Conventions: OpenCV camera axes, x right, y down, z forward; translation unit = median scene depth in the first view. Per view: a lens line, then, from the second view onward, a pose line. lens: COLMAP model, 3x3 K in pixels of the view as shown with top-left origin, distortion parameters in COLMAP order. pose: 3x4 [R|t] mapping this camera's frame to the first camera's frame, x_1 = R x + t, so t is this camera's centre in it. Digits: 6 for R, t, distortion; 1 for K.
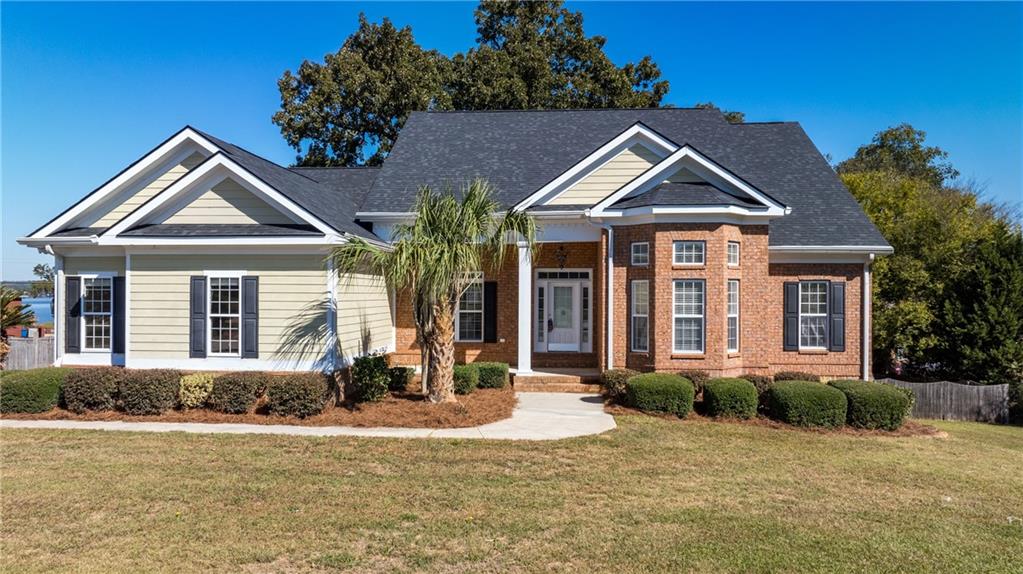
lens RADIAL K [[721.9, 0, 514.0], [0, 721.9, 290.2], [0, 0, 1]] dist [-0.039467, 0.043315]
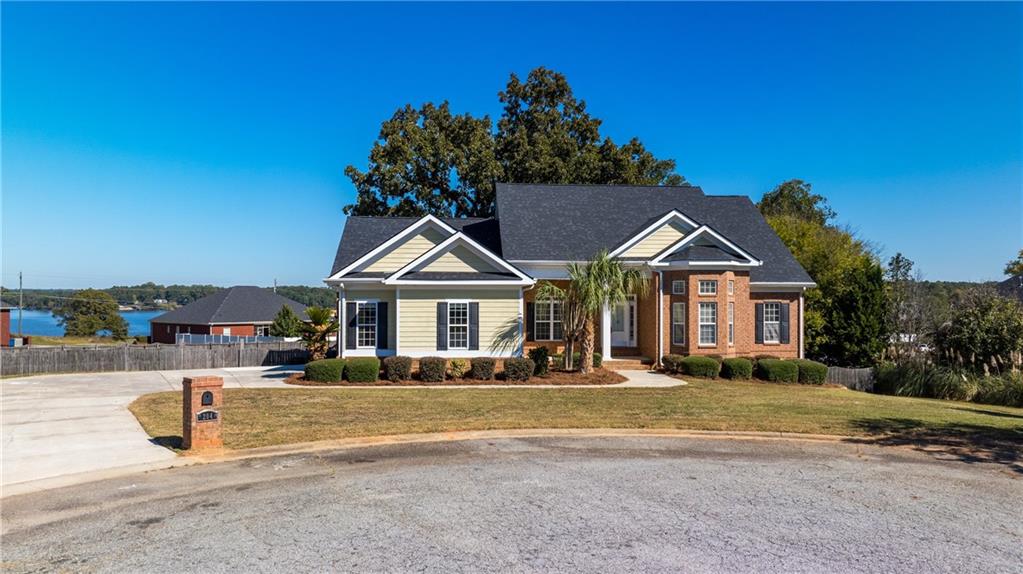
lens RADIAL K [[721.9, 0, 514.3], [0, 721.9, 287.9], [0, 0, 1]] dist [-0.039467, 0.043315]
pose [[0.989021, 0.000071, 0.147774, -0.471687], [0.001816, 0.999918, -0.012640, -0.028723], [-0.147763, 0.012769, 0.988940, -0.643710]]
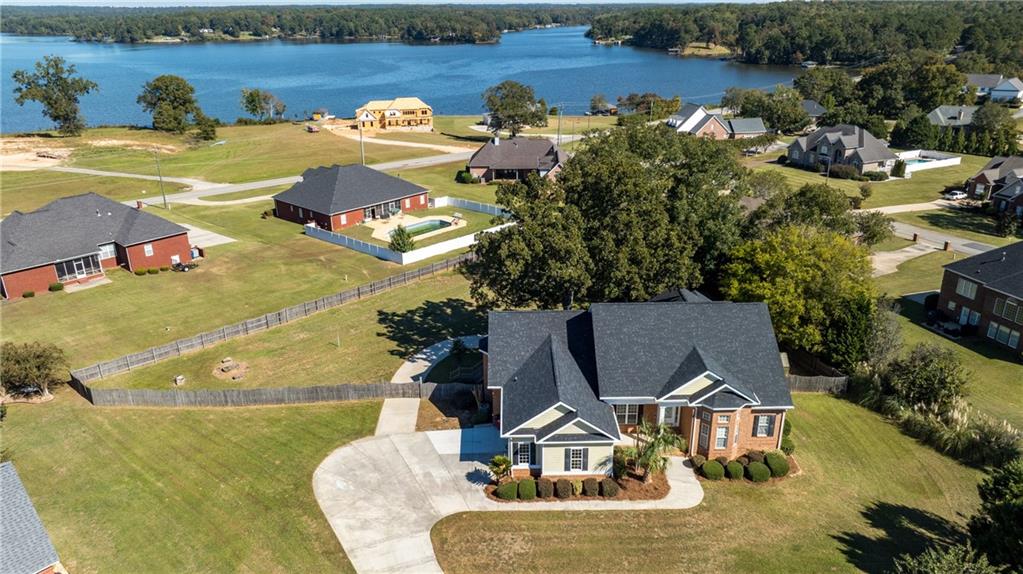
lens RADIAL K [[721.9, 0, 513.5], [0, 721.9, 286.6], [0, 0, 1]] dist [-0.039467, 0.043315]
pose [[0.996650, -0.040939, 0.070803, -0.769701], [0.012327, 0.931007, 0.364794, -1.587172], [-0.080853, -0.362699, 0.928392, -1.393890]]
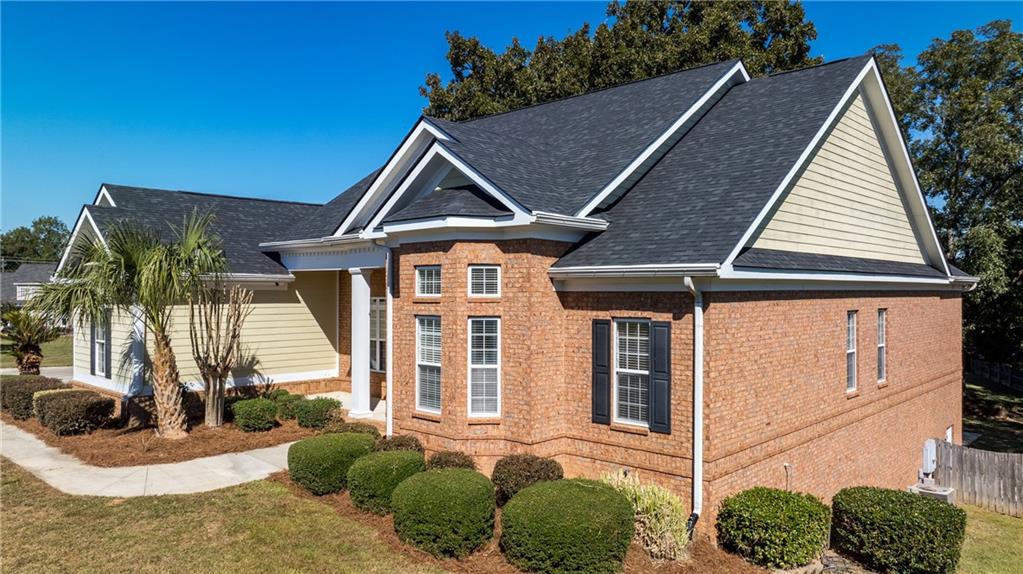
lens RADIAL K [[721.9, 0, 511.3], [0, 721.9, 287.1], [0, 0, 1]] dist [-0.039467, 0.043315]
pose [[0.770584, -0.005797, -0.637312, 0.795929], [0.003569, 0.999982, -0.004781, -0.041129], [0.637329, 0.001410, 0.770591, 0.460912]]
